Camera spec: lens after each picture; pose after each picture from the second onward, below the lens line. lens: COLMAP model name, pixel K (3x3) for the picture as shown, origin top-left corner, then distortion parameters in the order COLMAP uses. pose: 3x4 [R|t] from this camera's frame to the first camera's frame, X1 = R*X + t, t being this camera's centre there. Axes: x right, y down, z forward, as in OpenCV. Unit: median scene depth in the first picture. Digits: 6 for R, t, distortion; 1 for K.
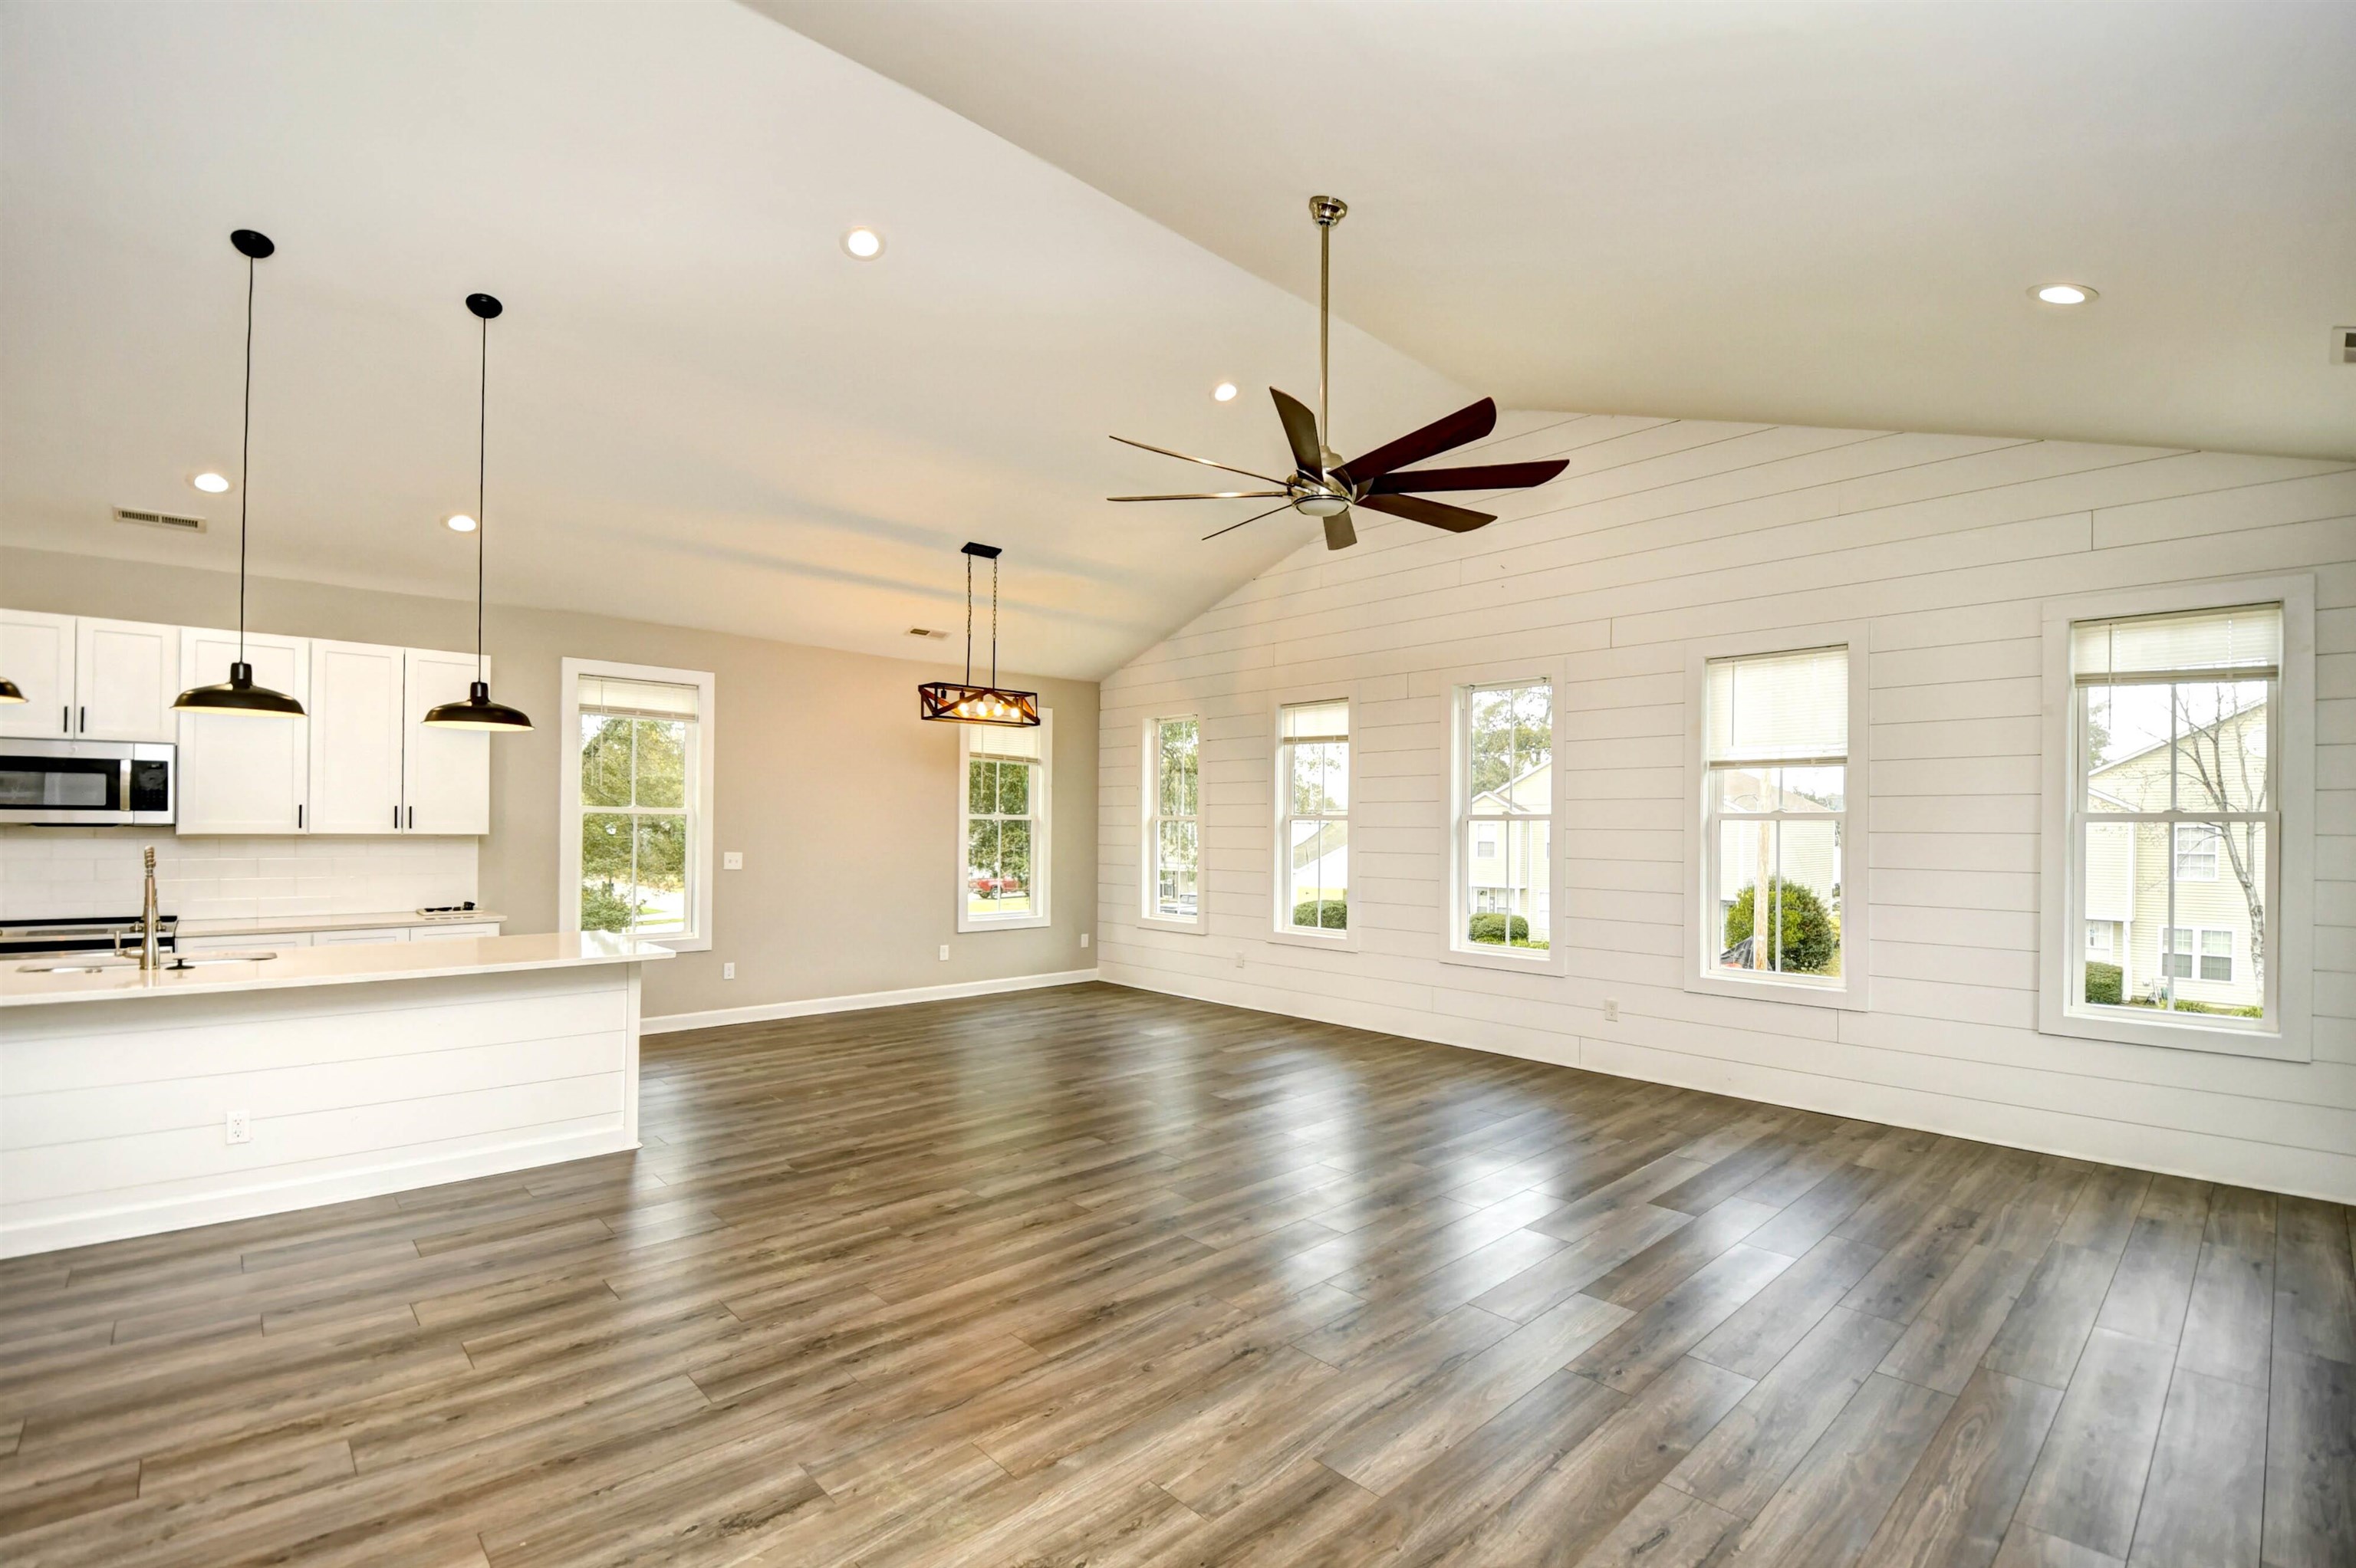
lens RADIAL K [[1053.2, 0, 1184.2], [0, 1053.2, 818.3], [0, 0, 1]] dist [0.030206, -0.030474]
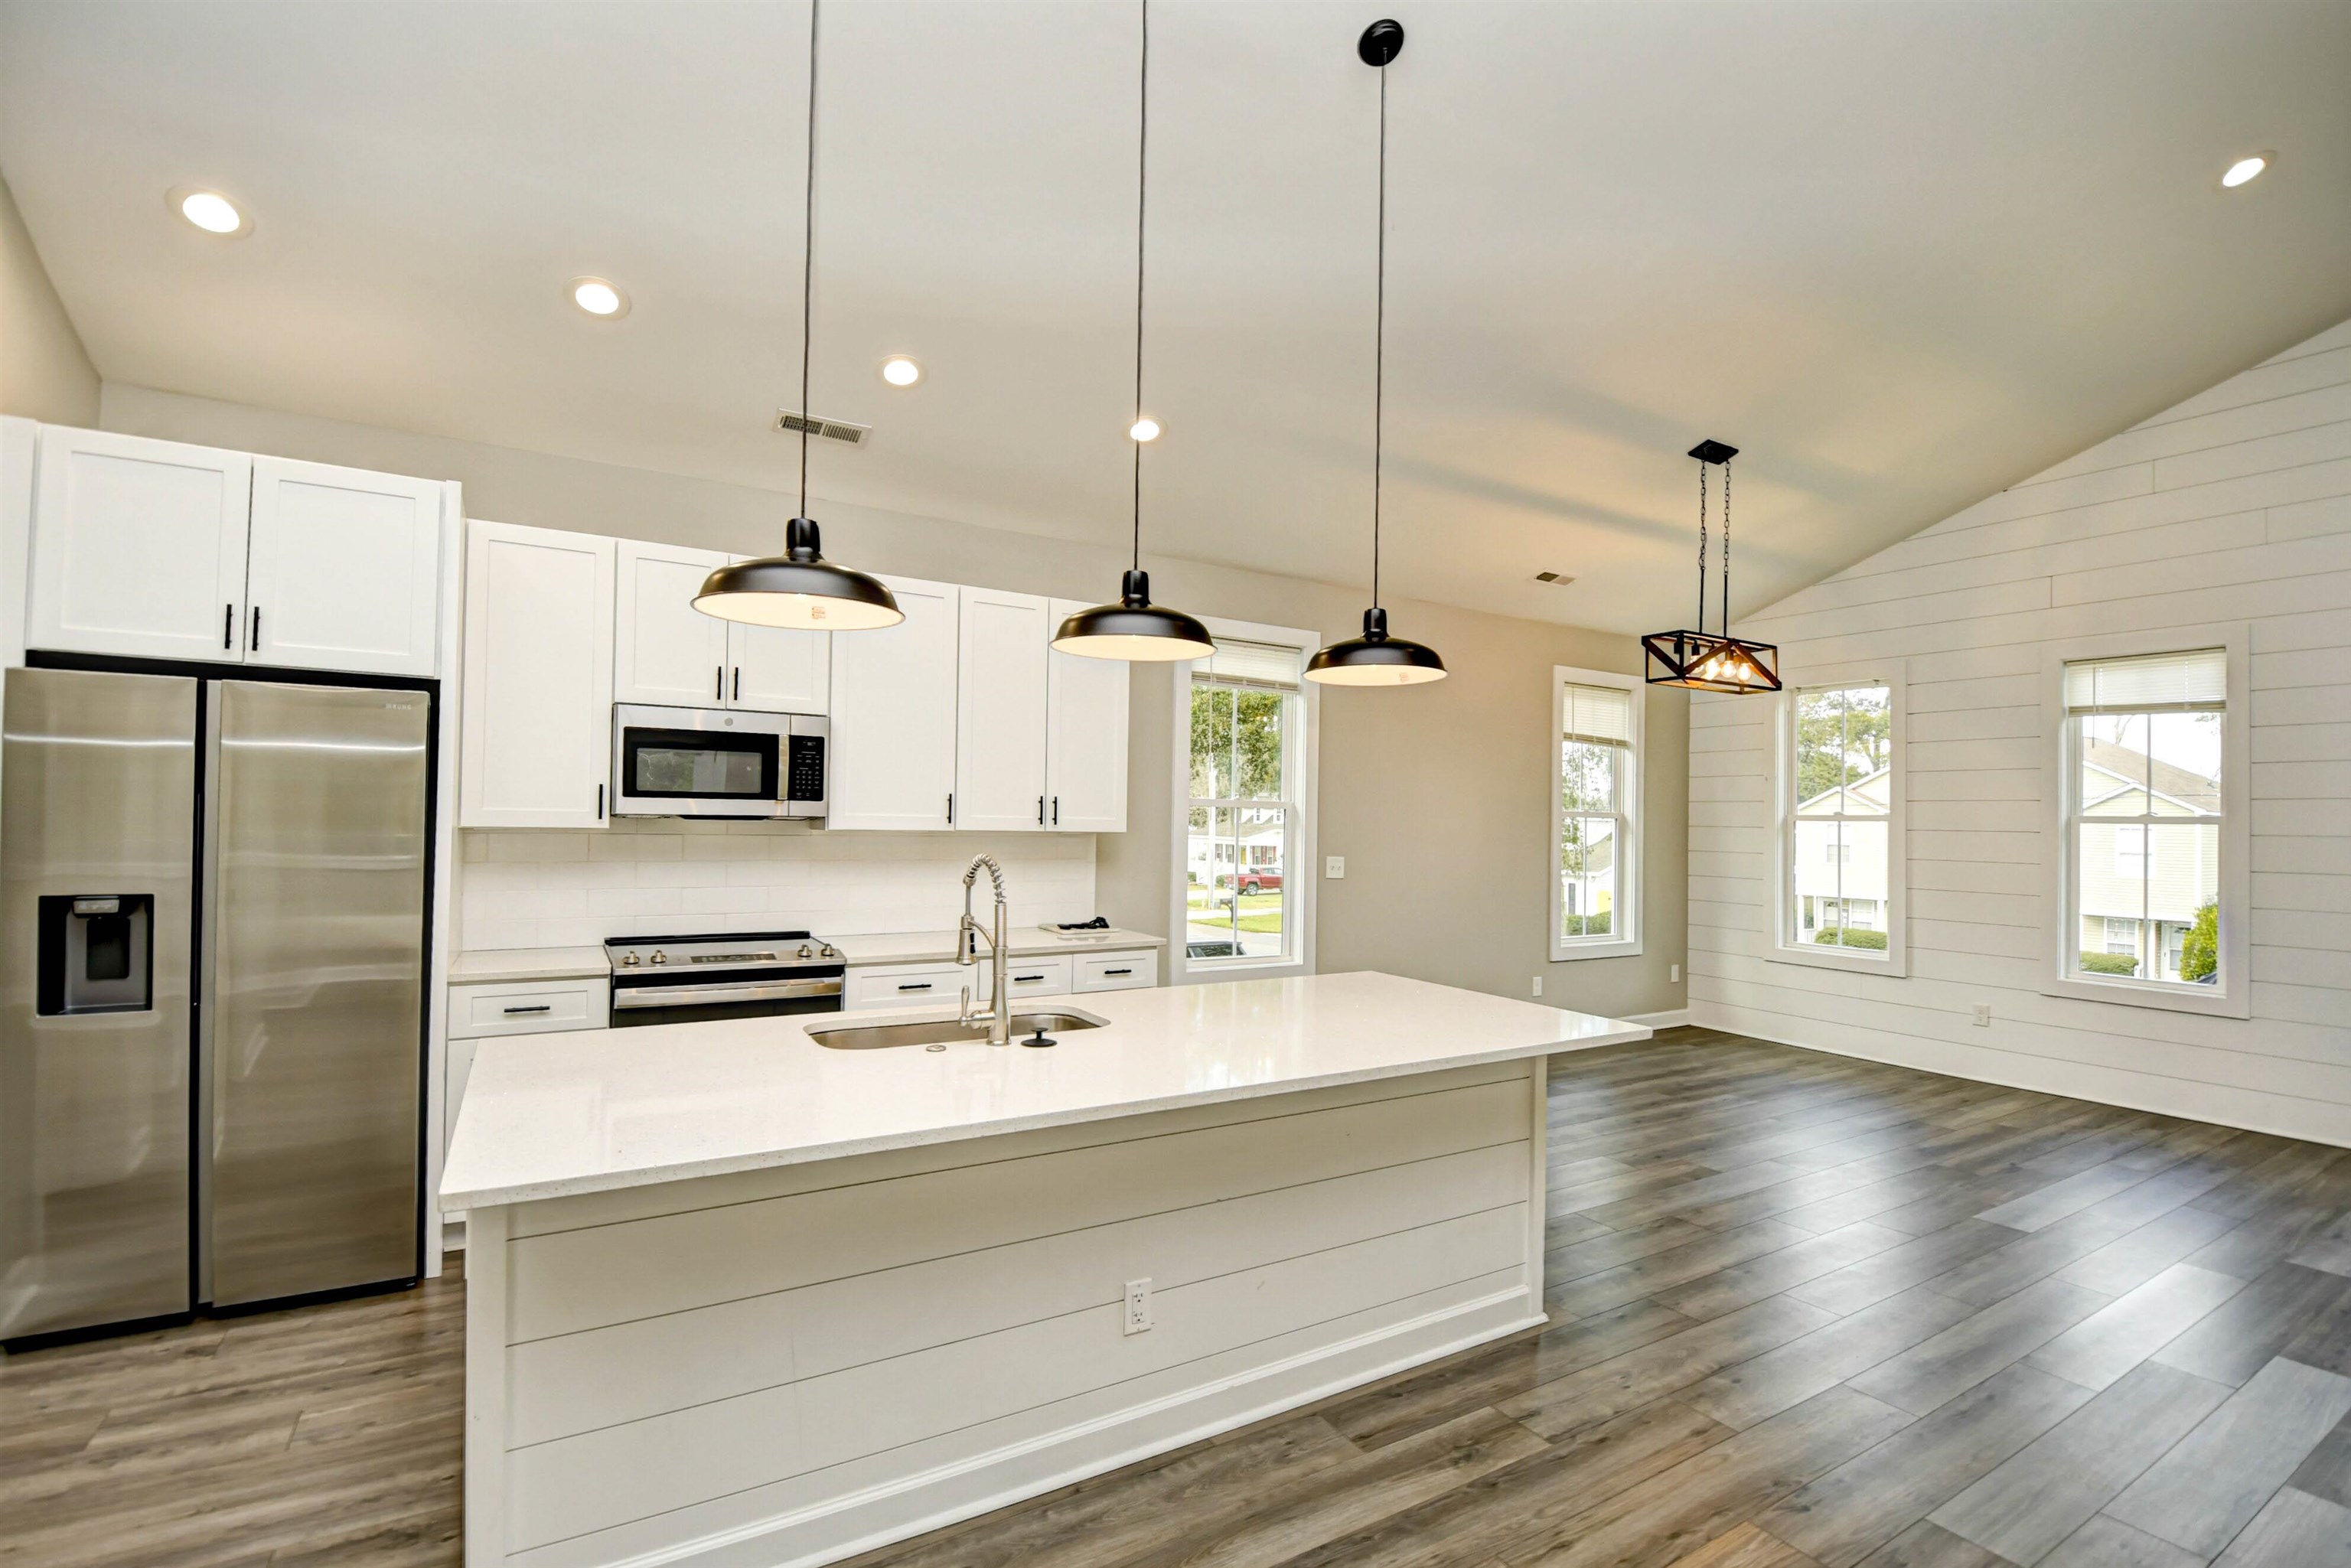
lens RADIAL K [[1055.7, 0, 1177.1], [0, 1055.7, 797.8], [0, 0, 1]] dist [0.001421, -0.007137]
pose [[0.979580, 0.006538, -0.200950, -0.463798], [-0.009392, 0.999868, -0.013254, -0.000686], [0.200837, 0.014871, 0.979512, 0.239168]]
